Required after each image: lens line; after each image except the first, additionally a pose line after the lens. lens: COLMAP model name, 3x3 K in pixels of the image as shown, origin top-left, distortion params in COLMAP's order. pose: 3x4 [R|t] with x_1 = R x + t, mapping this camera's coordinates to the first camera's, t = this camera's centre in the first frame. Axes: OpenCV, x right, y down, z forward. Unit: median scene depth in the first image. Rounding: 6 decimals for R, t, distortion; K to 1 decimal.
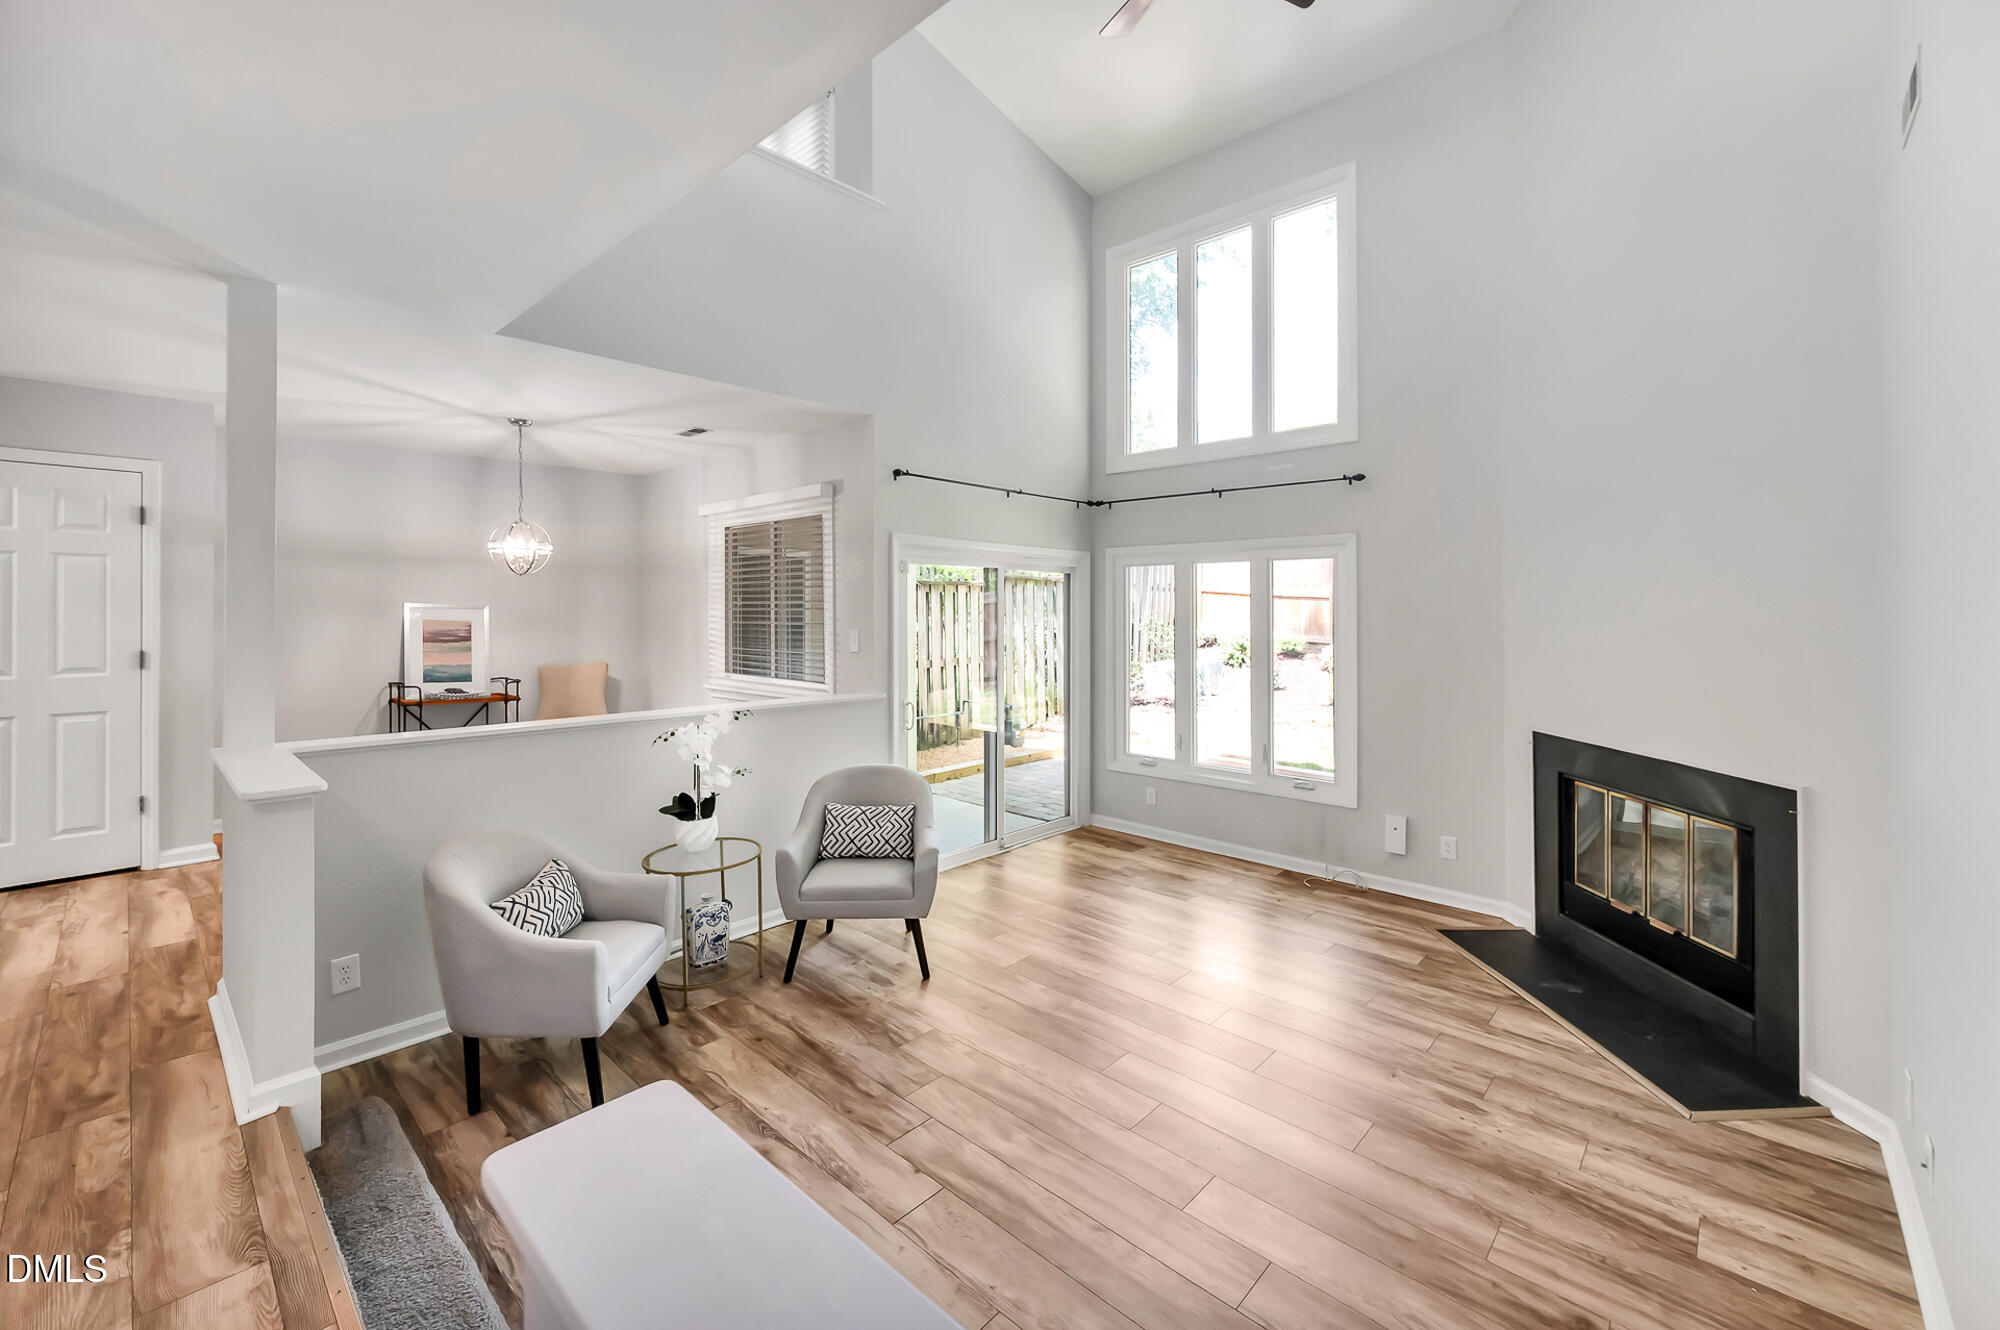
lens RADIAL K [[820.6, 0, 950.2], [0, 820.6, 606.3], [0, 0, 1]] dist [-0.001918, -0.000053]
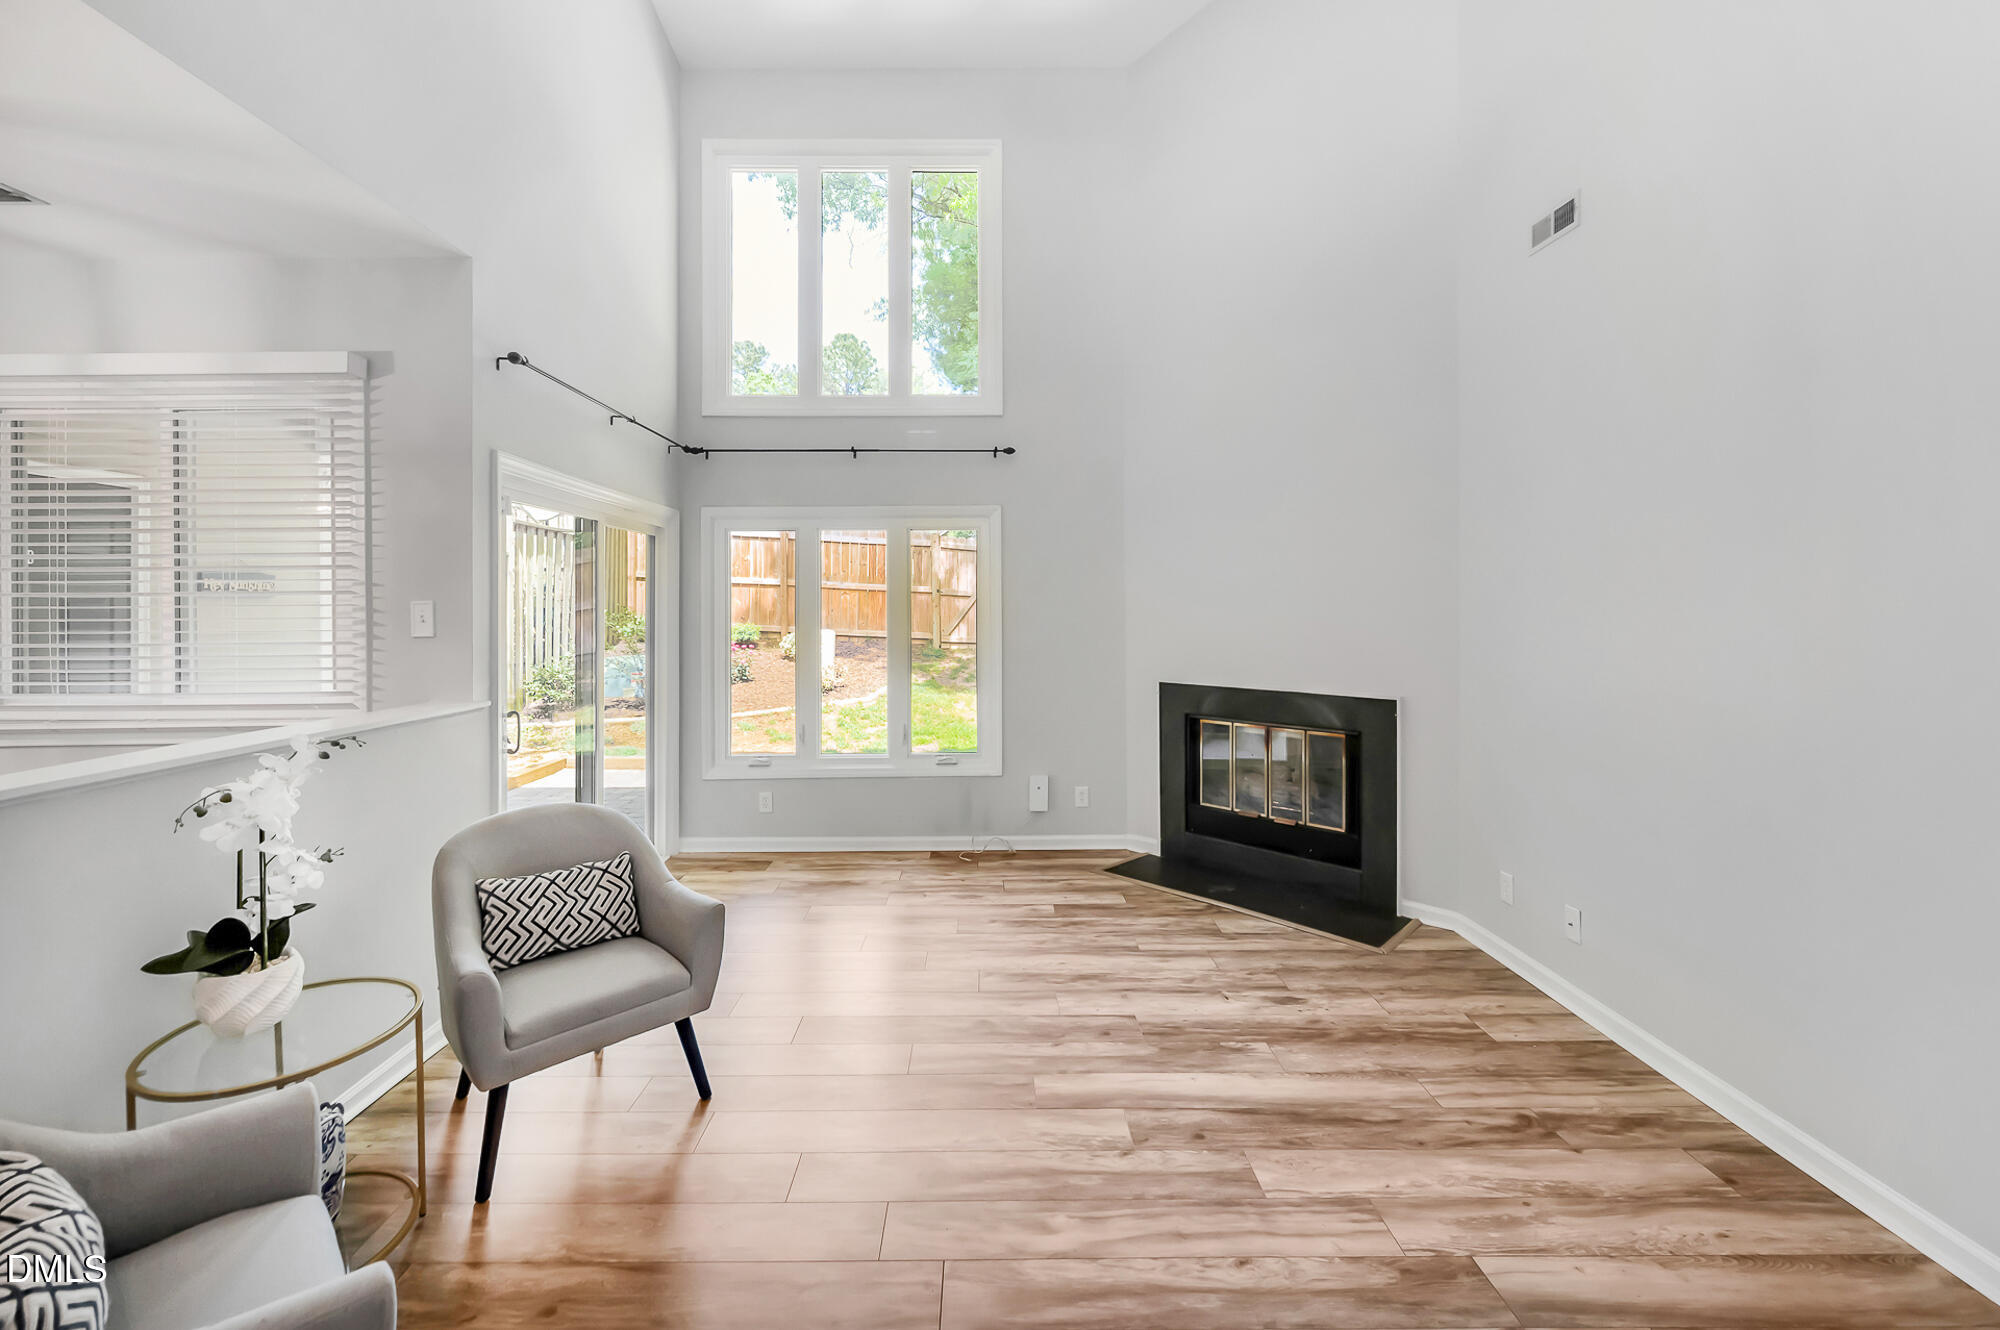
lens RADIAL K [[875.6, 0, 1001.0], [0, 875.6, 602.0], [0, 0, 1]] dist [0.000984, -0.000609]
pose [[0.705284, -0.001870, 0.708922, -0.362769], [0.002602, 0.999997, 0.000050, 0.040160], [-0.708920, 0.001809, 0.705287, 0.302530]]
